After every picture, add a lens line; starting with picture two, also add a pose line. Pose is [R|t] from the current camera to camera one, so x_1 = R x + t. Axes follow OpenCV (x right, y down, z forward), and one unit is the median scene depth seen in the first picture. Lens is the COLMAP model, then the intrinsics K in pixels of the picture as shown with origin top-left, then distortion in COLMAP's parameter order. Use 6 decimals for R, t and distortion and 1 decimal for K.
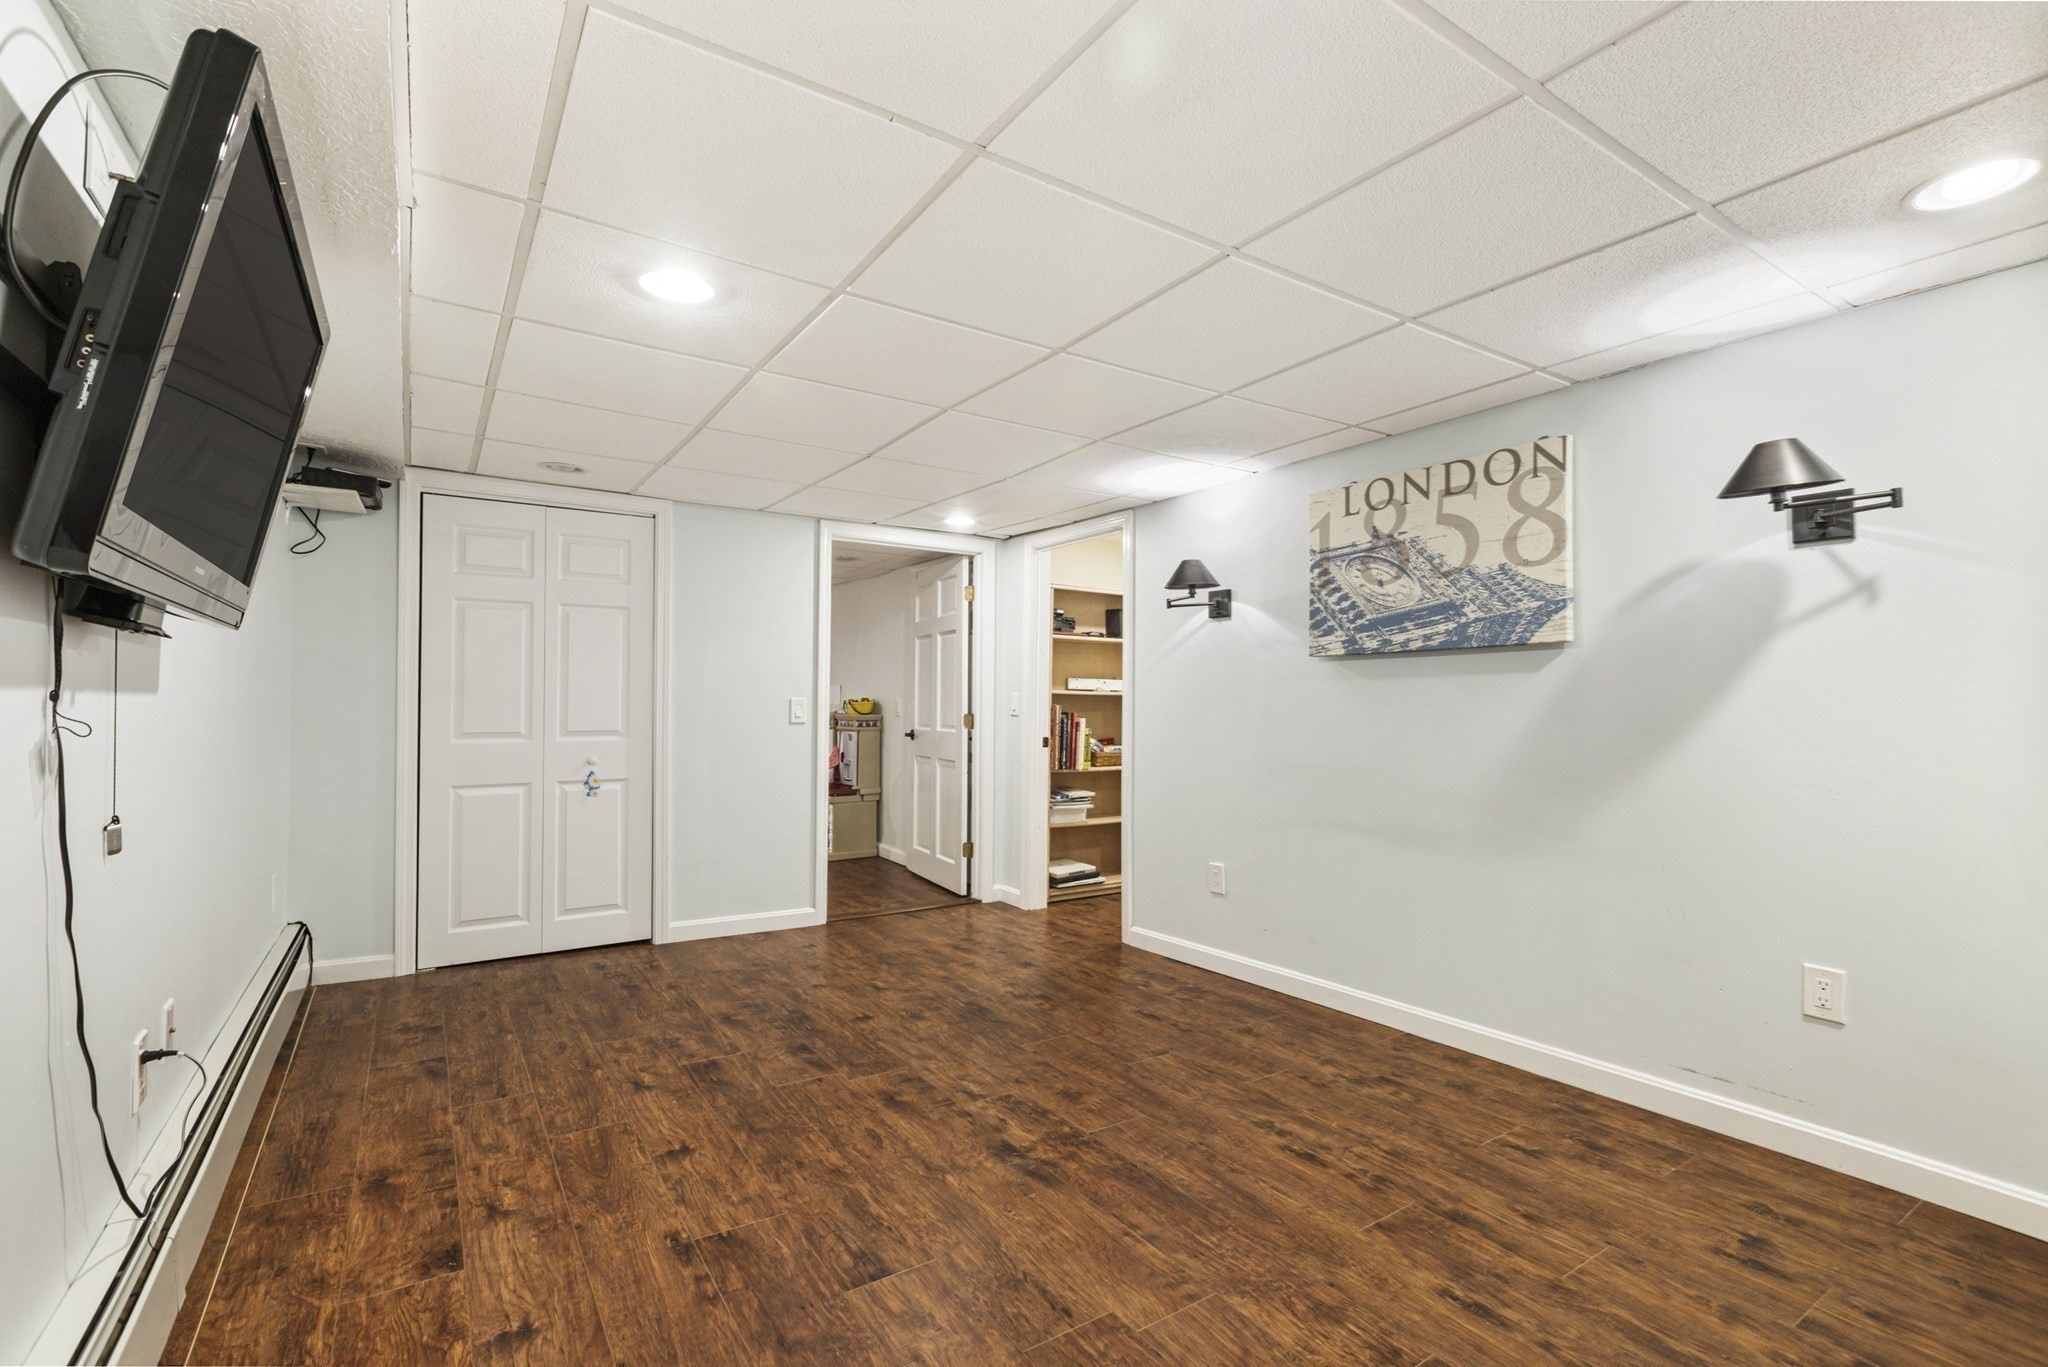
lens RADIAL K [[920.3, 0, 1015.2], [0, 920.3, 692.9], [0, 0, 1]] dist [-0.000414, 0.000122]
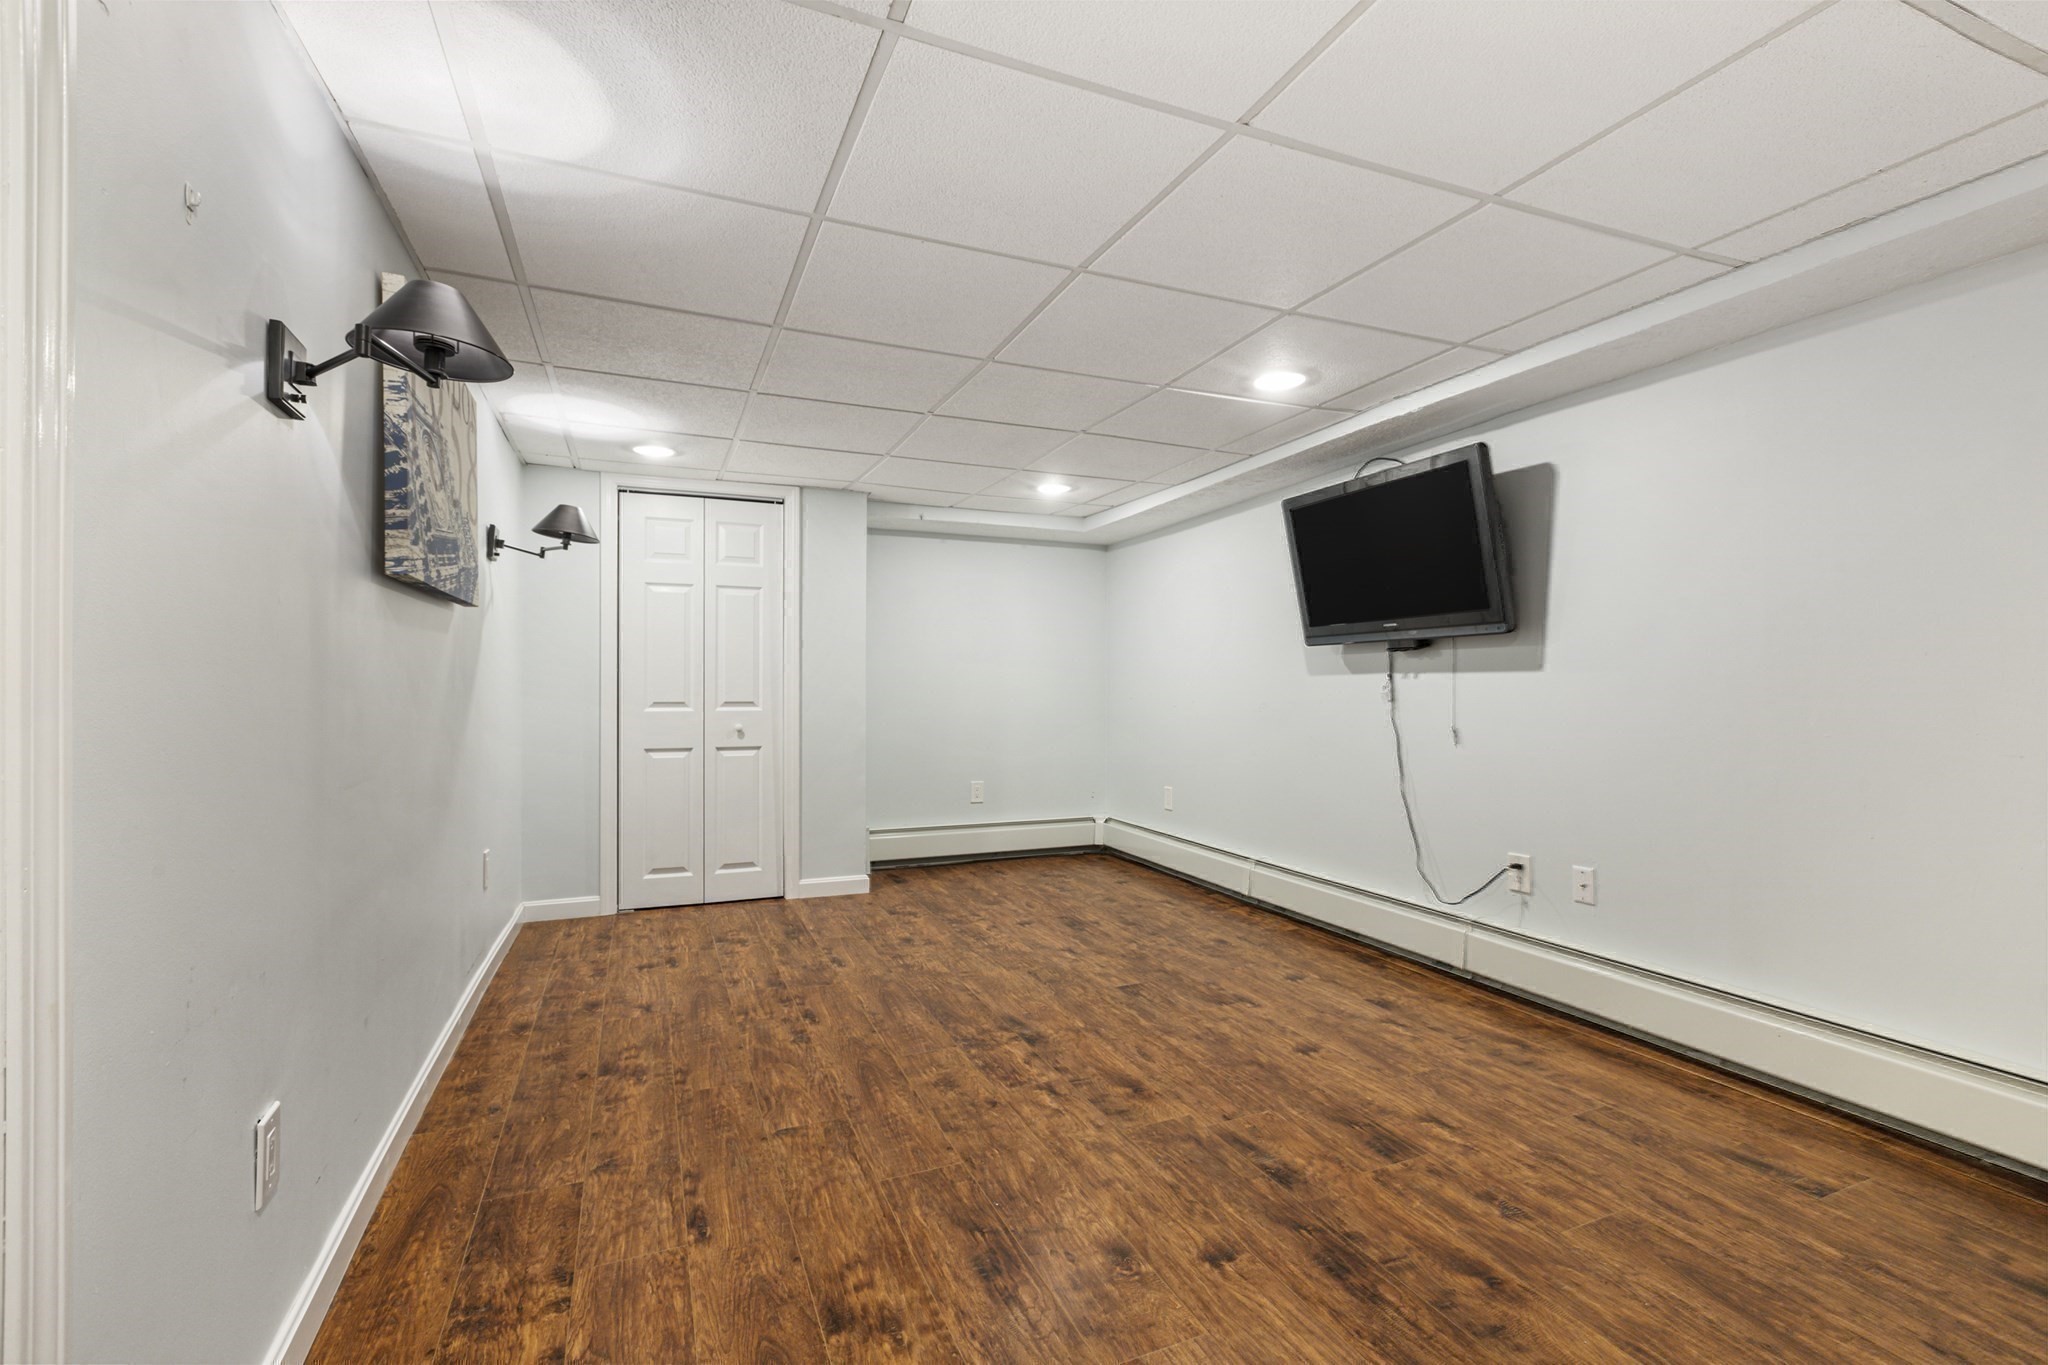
lens RADIAL K [[920.3, 0, 1015.4], [0, 920.3, 684.3], [0, 0, 1]] dist [-0.000414, 0.000122]
pose [[-0.983130, -0.005777, 0.182819, -0.195966], [-0.008655, 0.999851, -0.014947, 0.043698], [-0.182705, -0.016277, -0.983033, 2.093919]]
